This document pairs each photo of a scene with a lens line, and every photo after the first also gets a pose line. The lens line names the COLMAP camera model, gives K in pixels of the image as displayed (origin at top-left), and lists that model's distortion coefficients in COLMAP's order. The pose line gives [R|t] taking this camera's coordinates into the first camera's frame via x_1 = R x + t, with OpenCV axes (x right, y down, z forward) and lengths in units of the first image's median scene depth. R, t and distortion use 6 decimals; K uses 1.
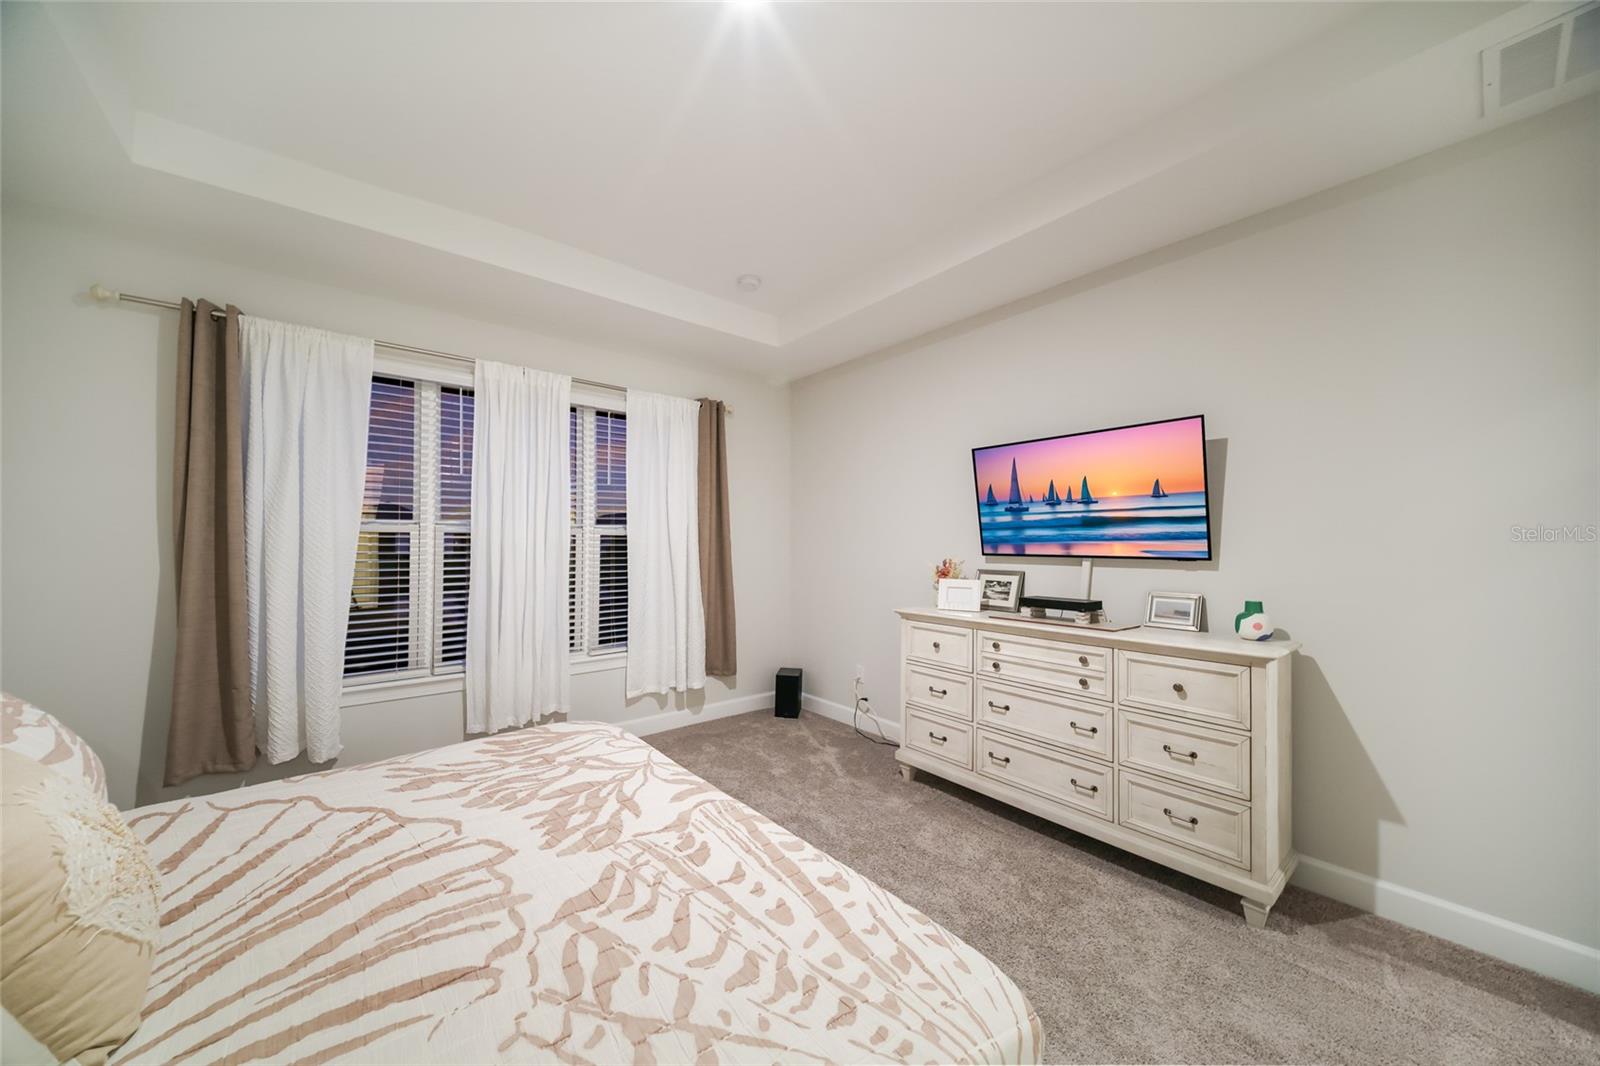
lens RADIAL K [[535.4, 0, 796.9], [0, 535.4, 547.7], [0, 0, 1]] dist [0.001036, 0.000001]
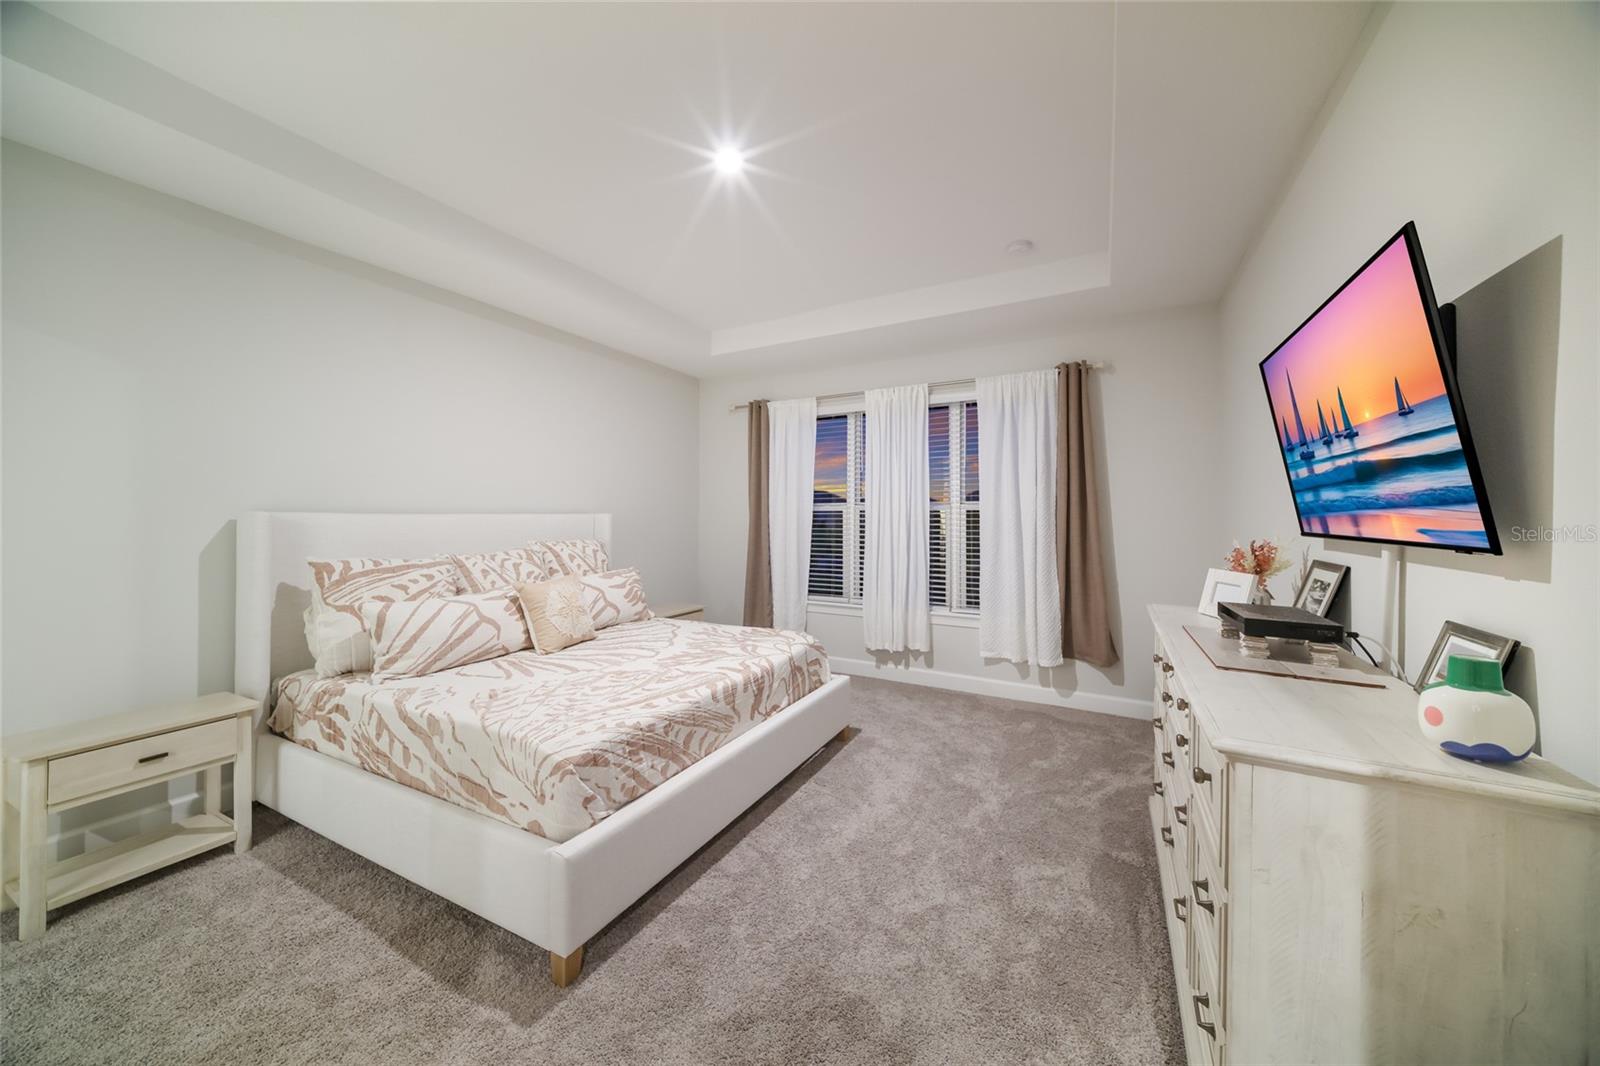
lens RADIAL K [[549.1, 0, 814.4], [0, 549.1, 518.9], [0, 0, 1]] dist [-0.000464, -0.000199]
pose [[0.410542, -0.000475, -0.911841, 0.710270], [-0.004351, 0.999987, -0.002480, -0.000473], [0.911831, 0.004985, 0.410535, 0.268415]]
